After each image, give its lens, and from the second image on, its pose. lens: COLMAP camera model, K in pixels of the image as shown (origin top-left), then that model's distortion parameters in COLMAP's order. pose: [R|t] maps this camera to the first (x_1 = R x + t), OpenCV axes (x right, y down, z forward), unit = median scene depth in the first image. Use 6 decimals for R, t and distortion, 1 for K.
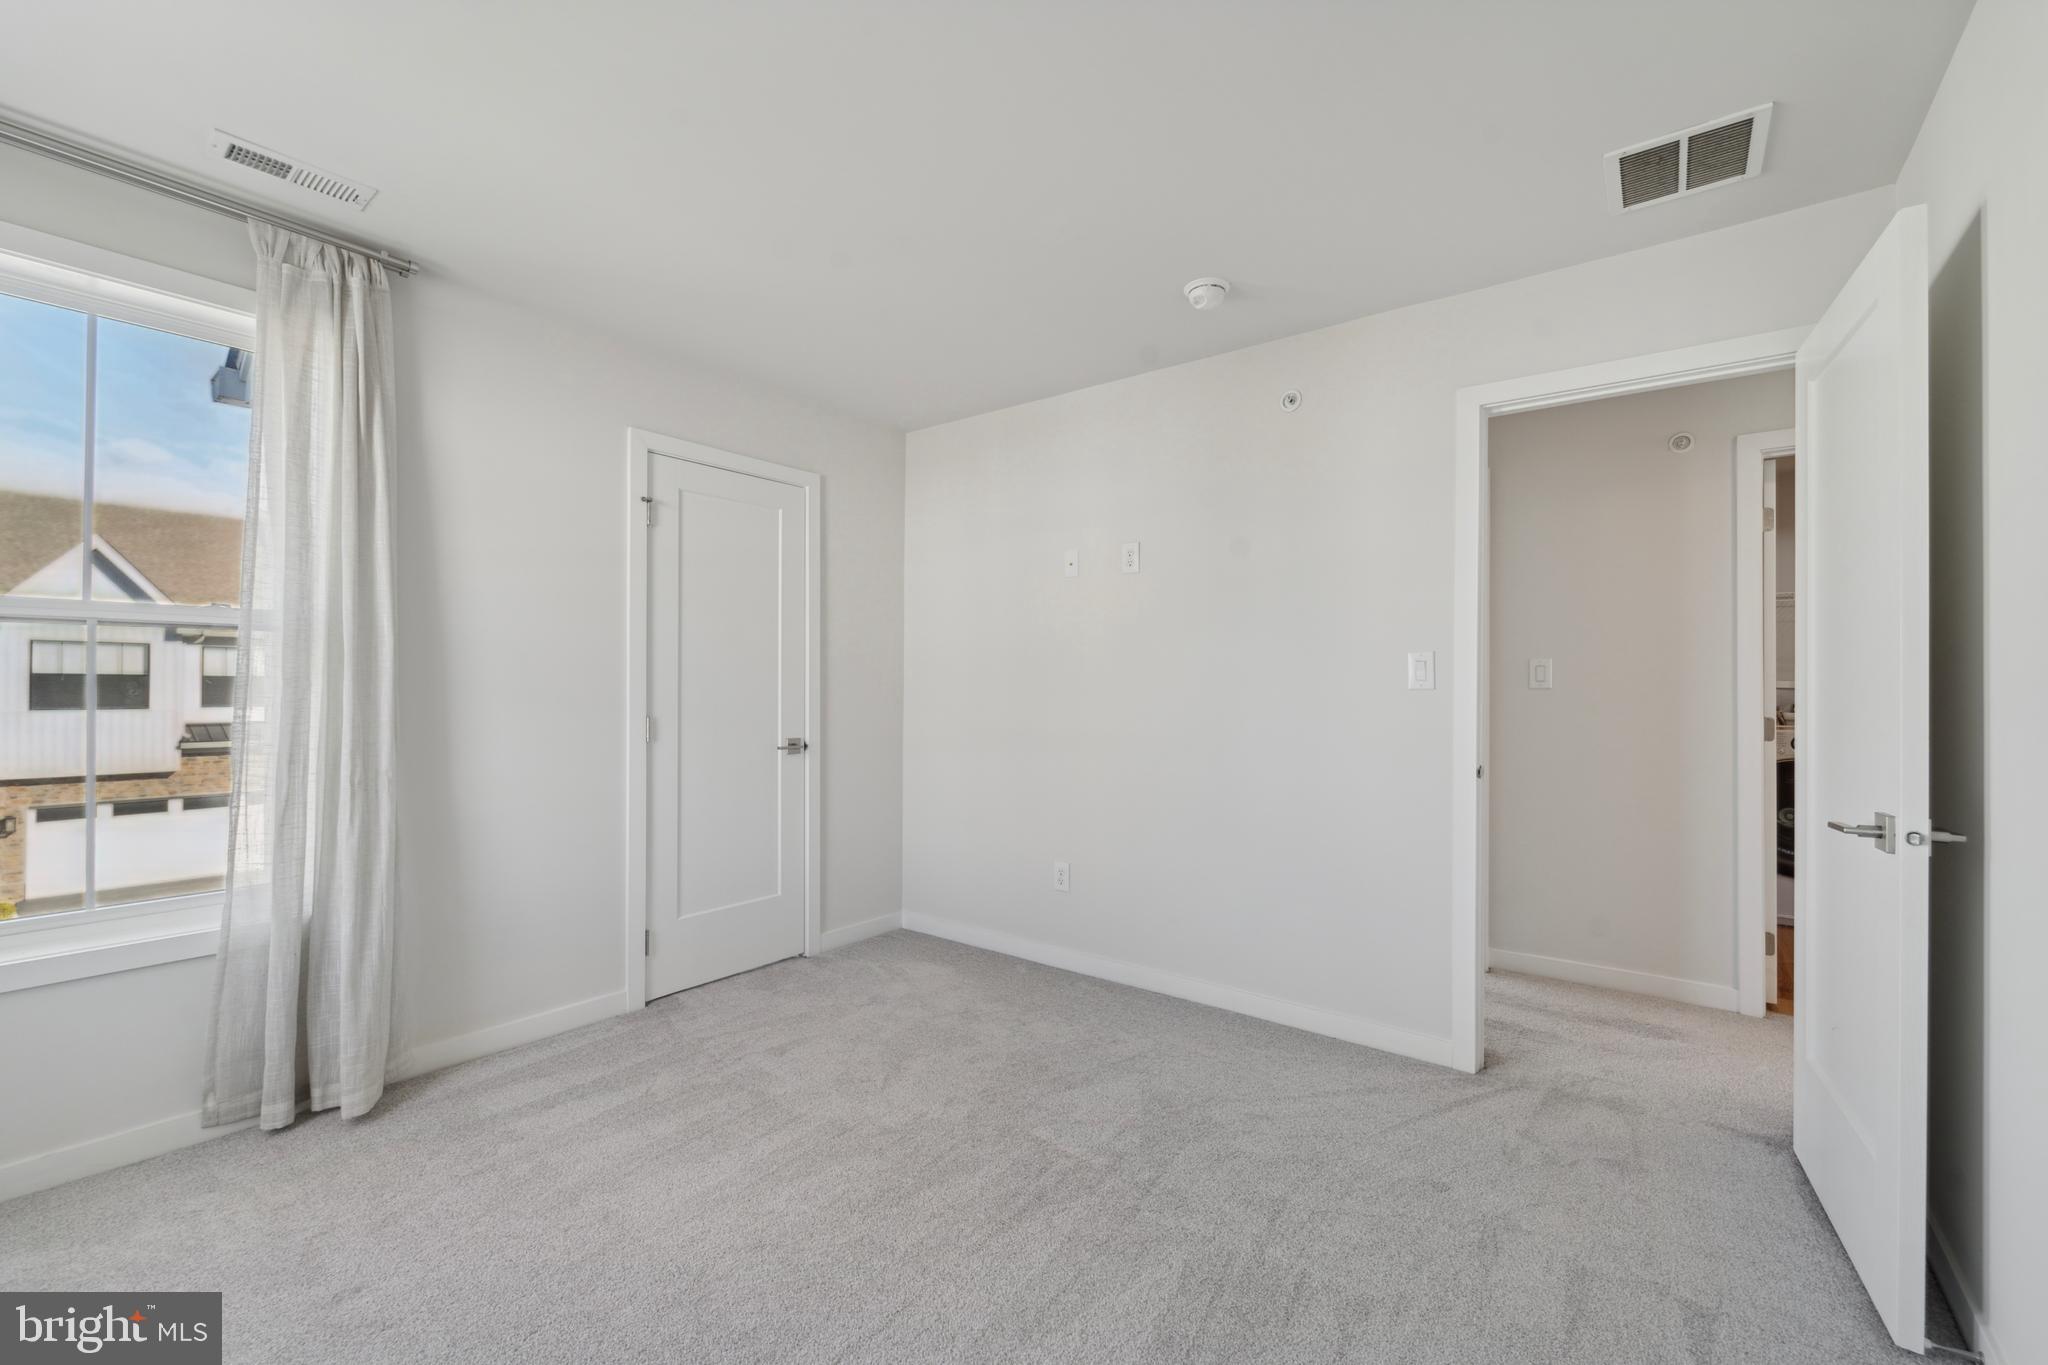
lens RADIAL K [[838.1, 0, 1024.4], [0, 838.1, 685.1], [0, 0, 1]] dist [0.005686, -0.003617]
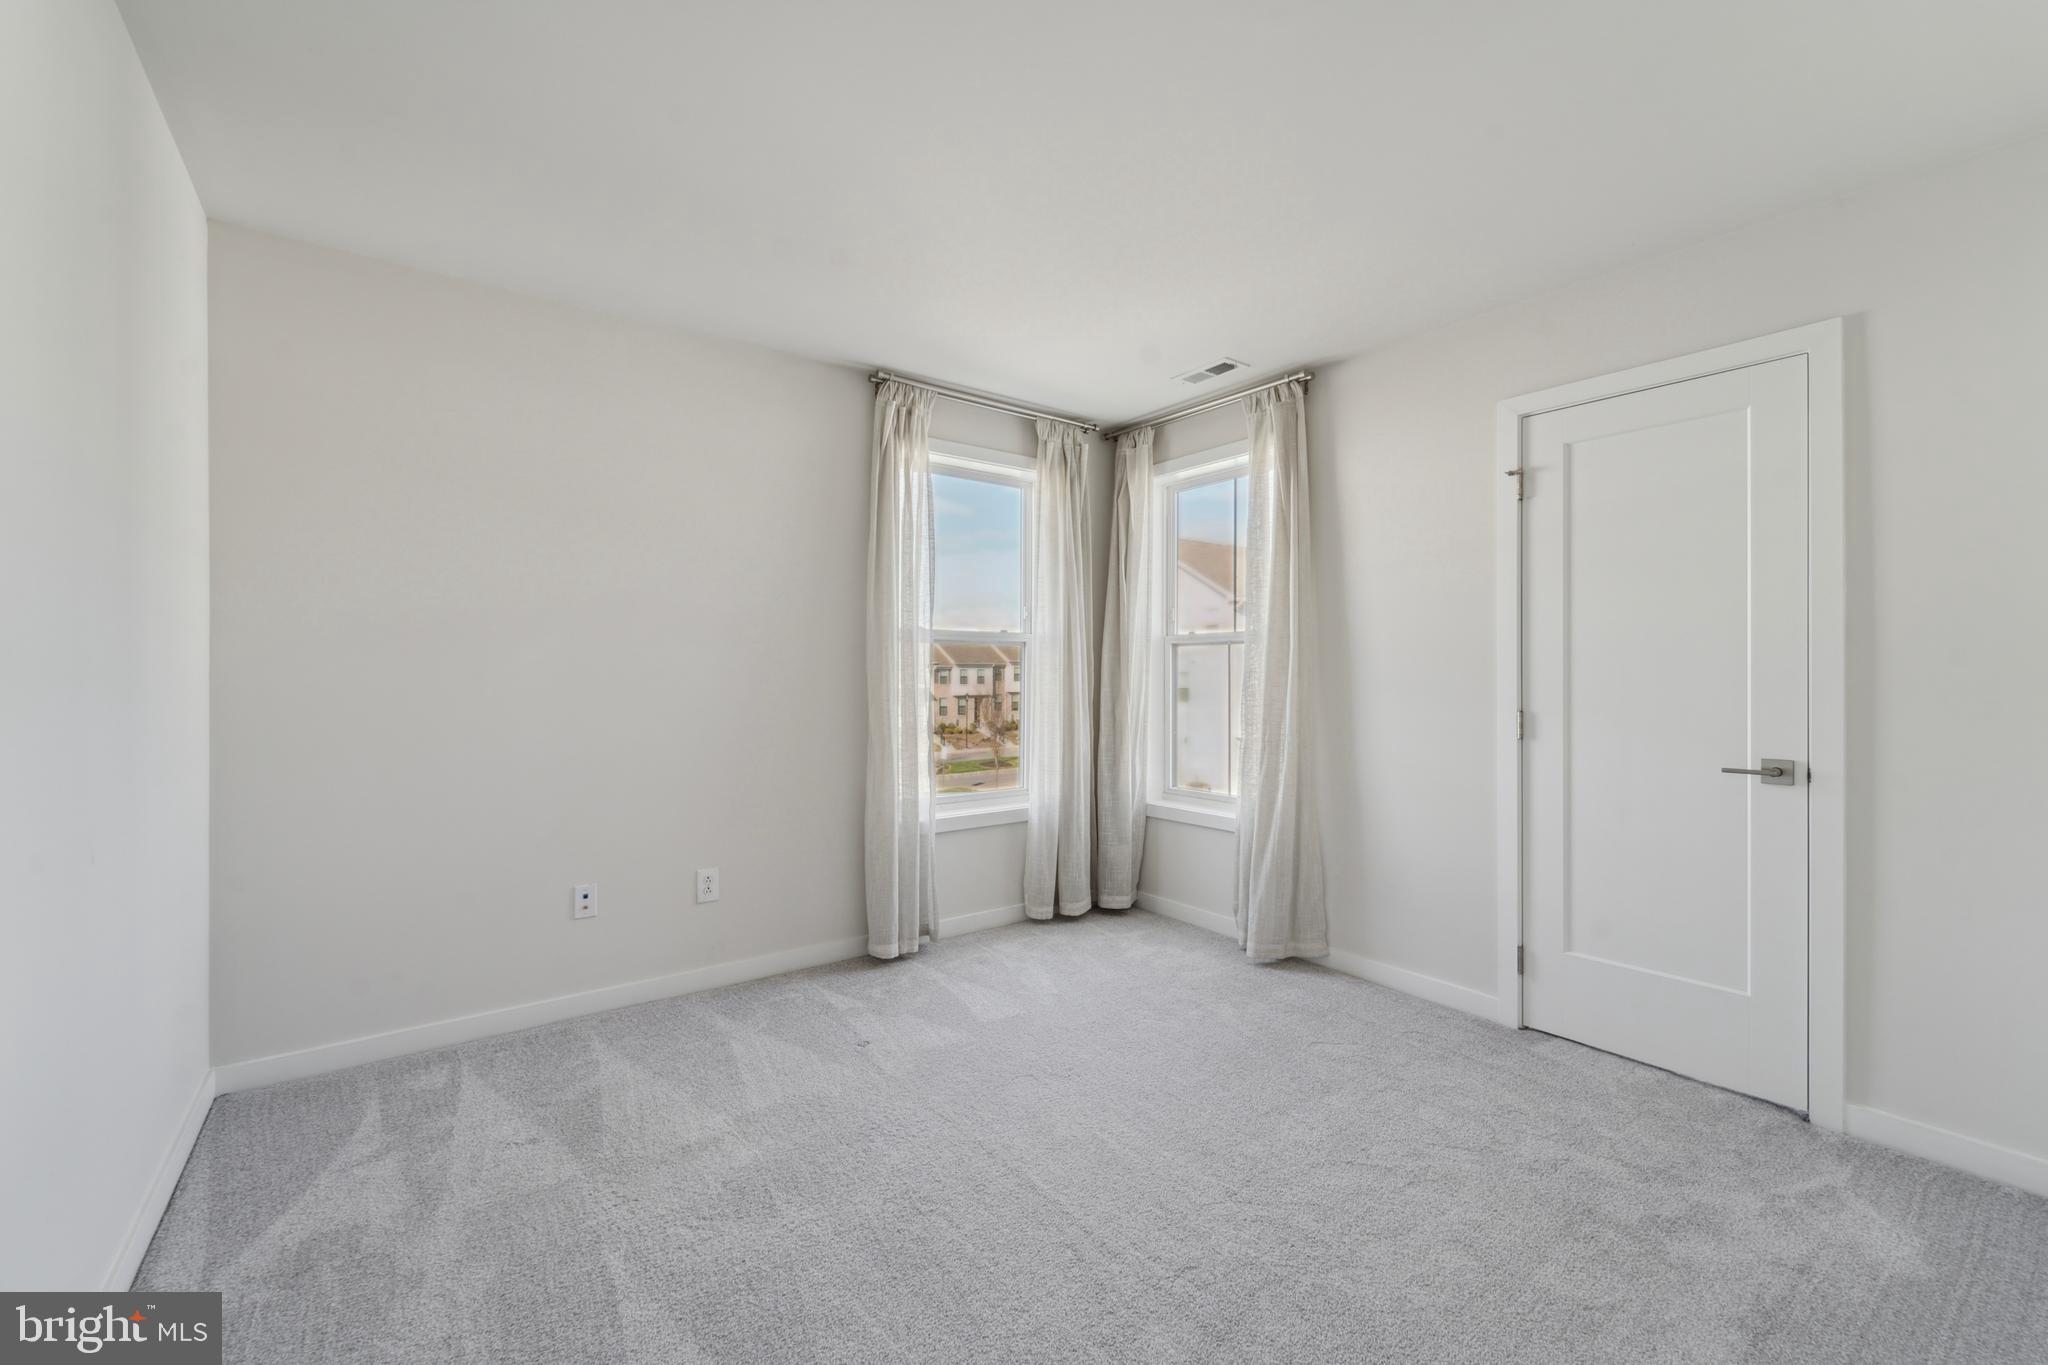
lens RADIAL K [[838.1, 0, 1002.6], [0, 838.1, 677.8], [0, 0, 1]] dist [0.005686, -0.003617]
pose [[-0.283233, 0.000277, -0.959051, 0.572166], [-0.001507, 0.999999, 0.000734, 0.002706], [0.959050, 0.001653, -0.283232, 0.711688]]
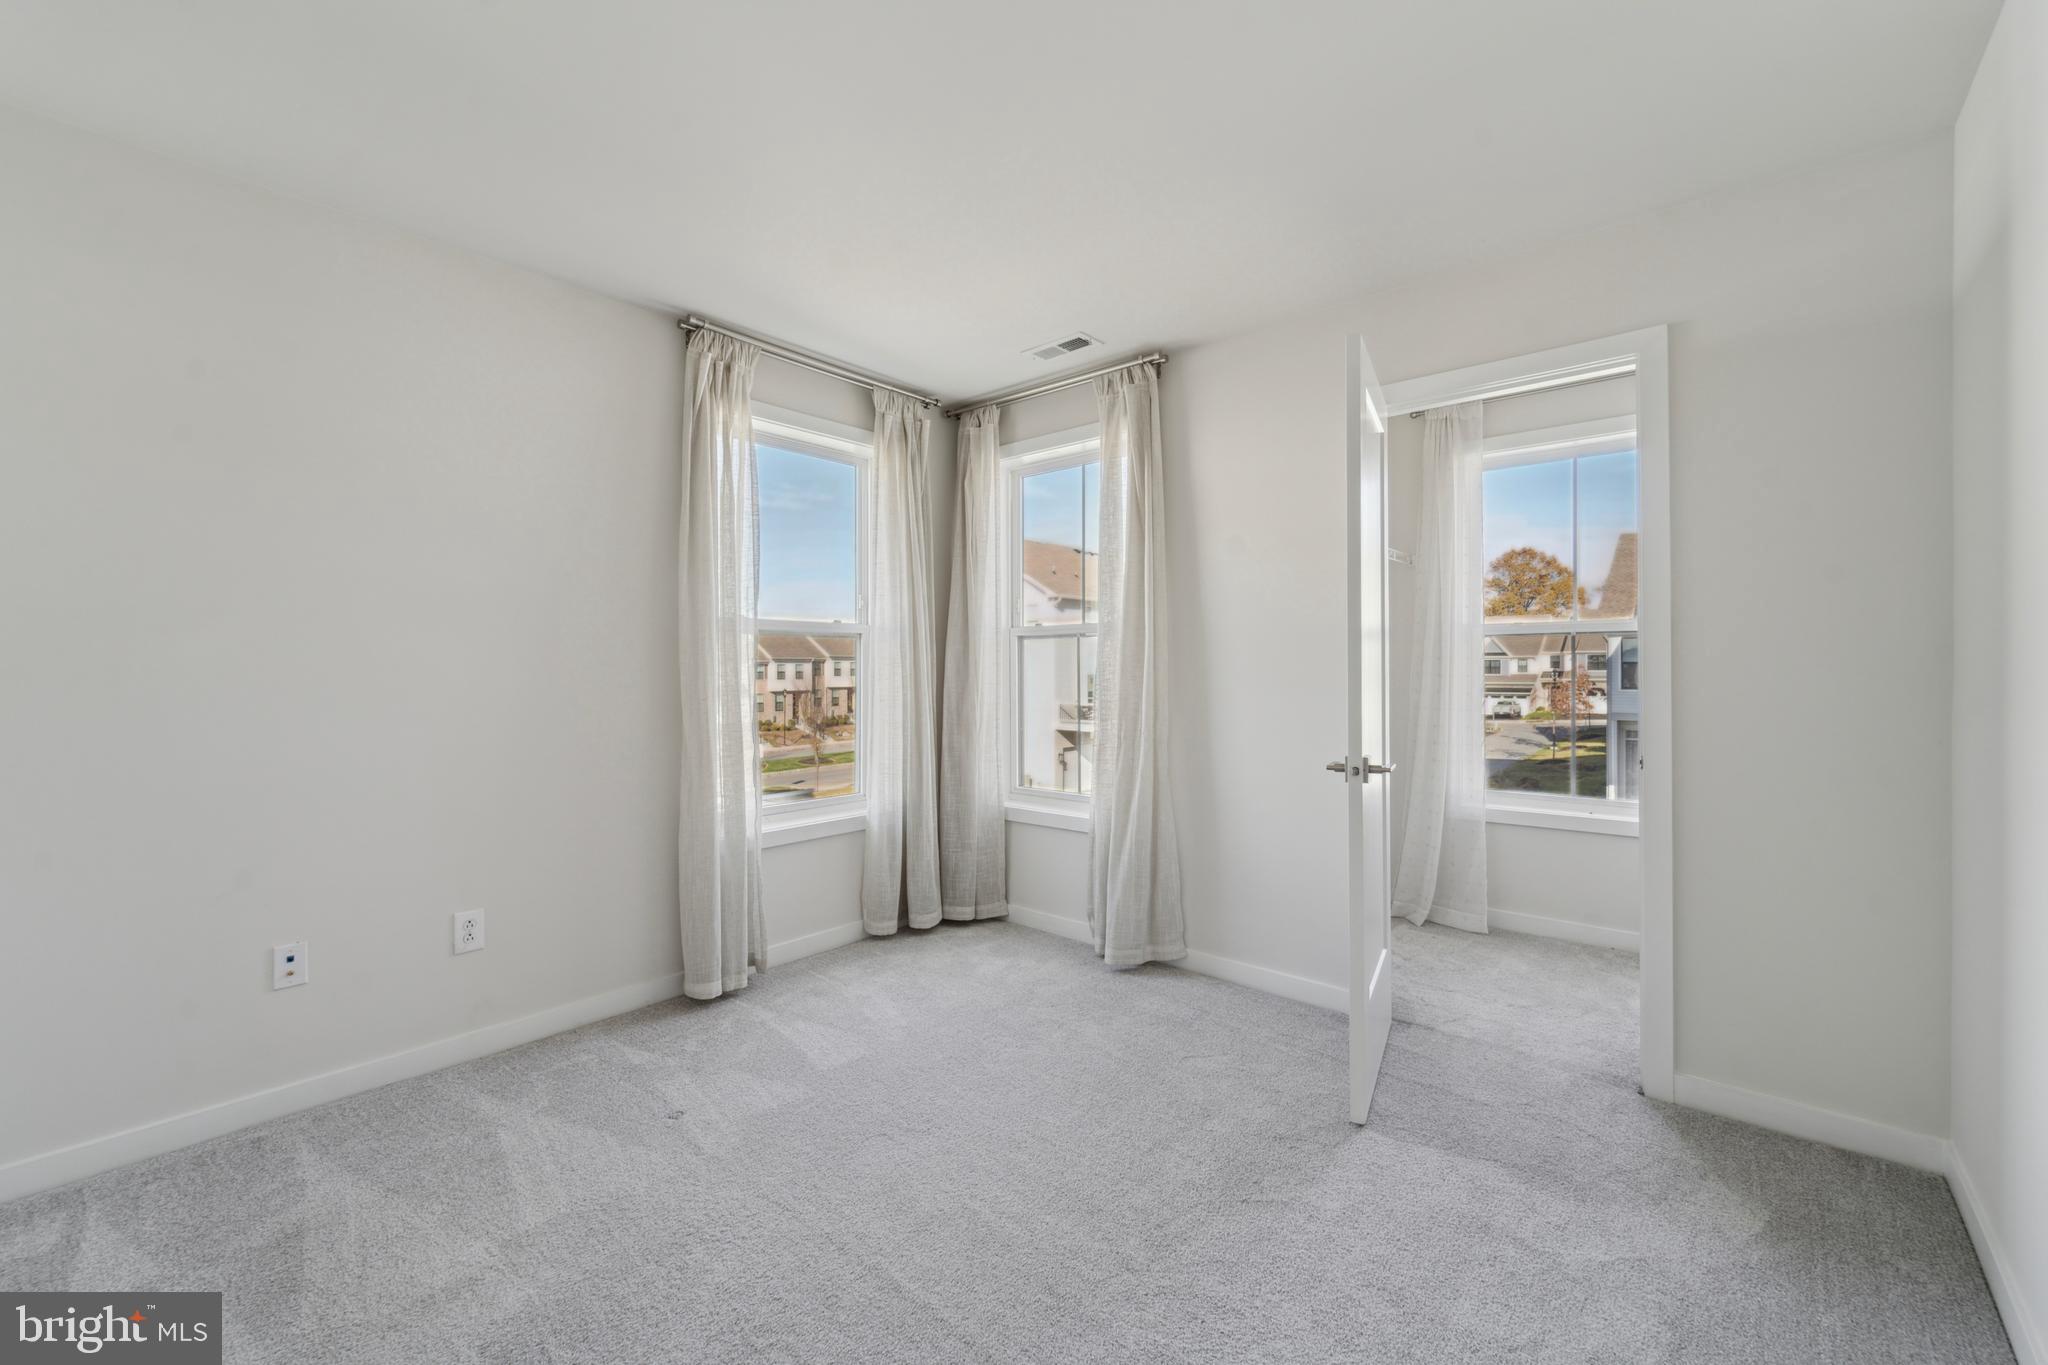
lens RADIAL K [[838.1, 0, 1012.6], [0, 838.1, 669.4], [0, 0, 1]] dist [0.005686, -0.003617]
pose [[-0.064126, -0.001841, -0.997940, 0.477789], [0.003667, 0.999991, -0.002080, 0.002665], [0.997935, -0.003793, -0.064118, 0.662216]]
